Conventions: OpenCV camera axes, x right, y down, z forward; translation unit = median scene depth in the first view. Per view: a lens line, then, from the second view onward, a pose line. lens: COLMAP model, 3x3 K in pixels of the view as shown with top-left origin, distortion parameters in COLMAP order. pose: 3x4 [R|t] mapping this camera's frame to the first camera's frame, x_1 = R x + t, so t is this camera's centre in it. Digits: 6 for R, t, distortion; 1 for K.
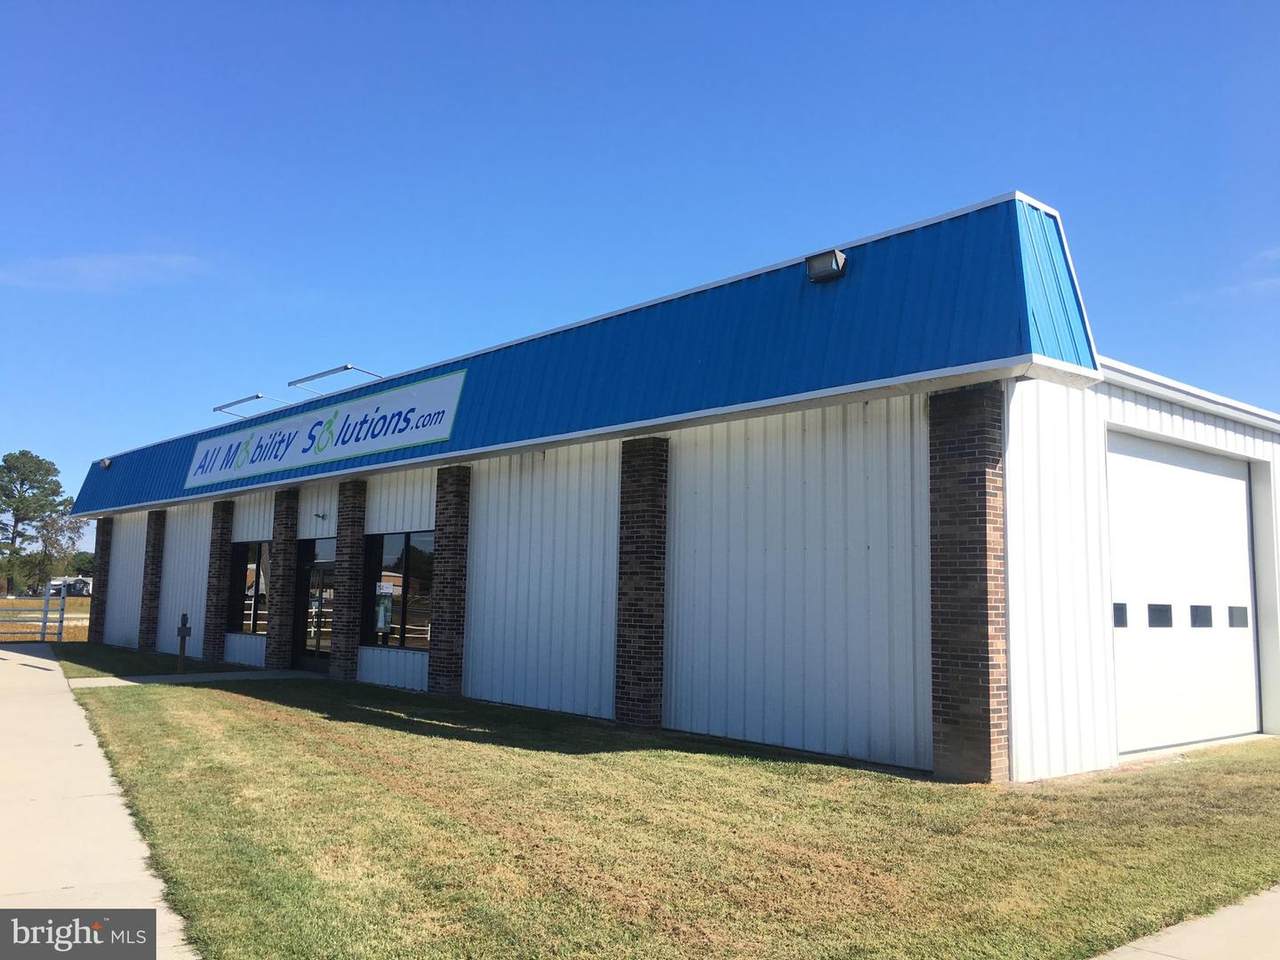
lens RADIAL K [[1089.1, 0, 637.7], [0, 1089.1, 472.8], [0, 0, 1]] dist [0.080110, -0.110855]
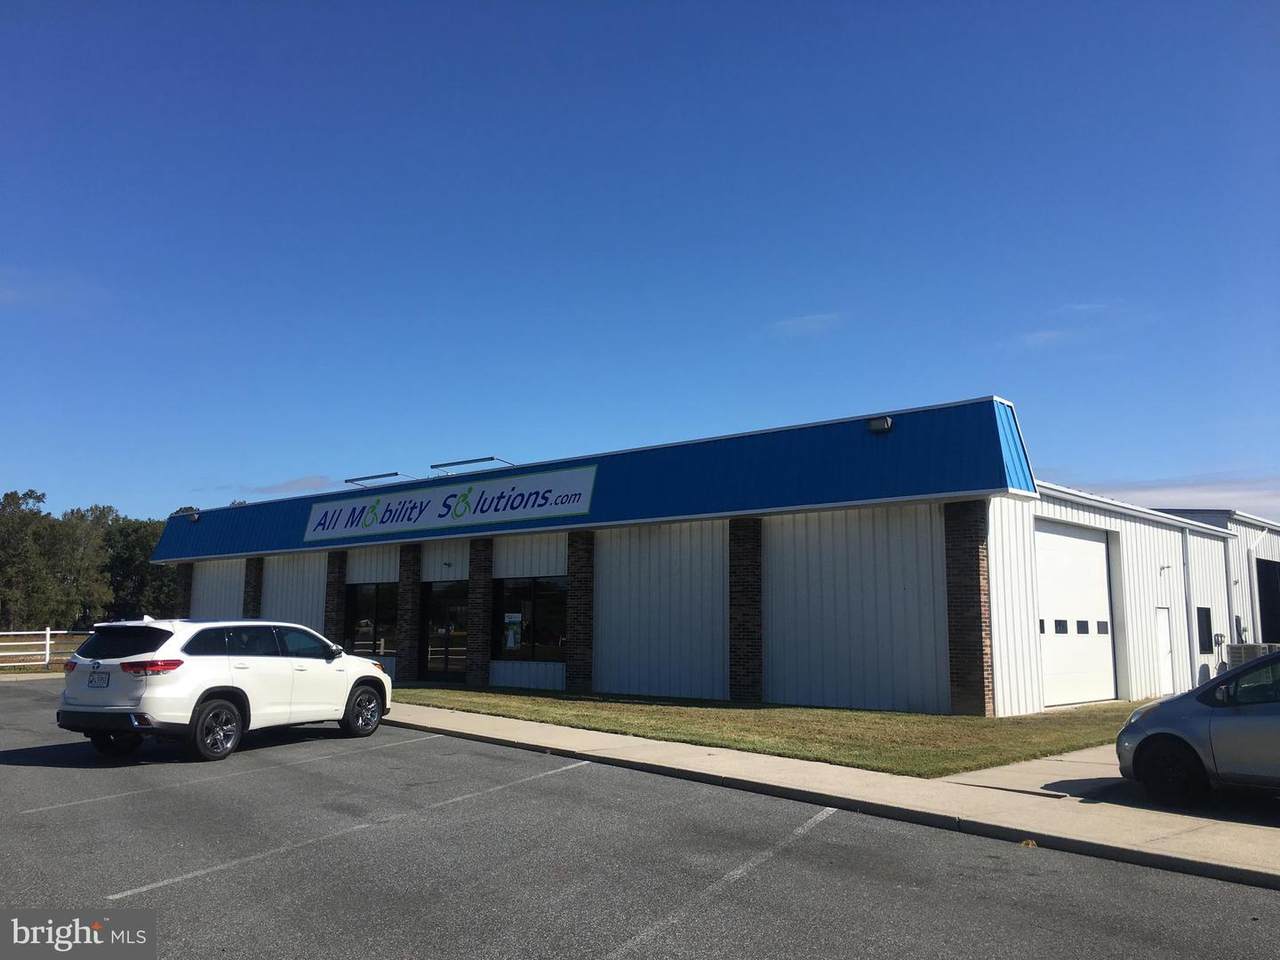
lens RADIAL K [[1089.1, 0, 640.7], [0, 1089.1, 475.7], [0, 0, 1]] dist [0.080110, -0.110855]
pose [[0.992027, 0.002948, 0.125988, -0.280768], [0.000142, 0.999700, -0.024509, -0.044933], [-0.126023, 0.024332, 0.991729, -0.441690]]
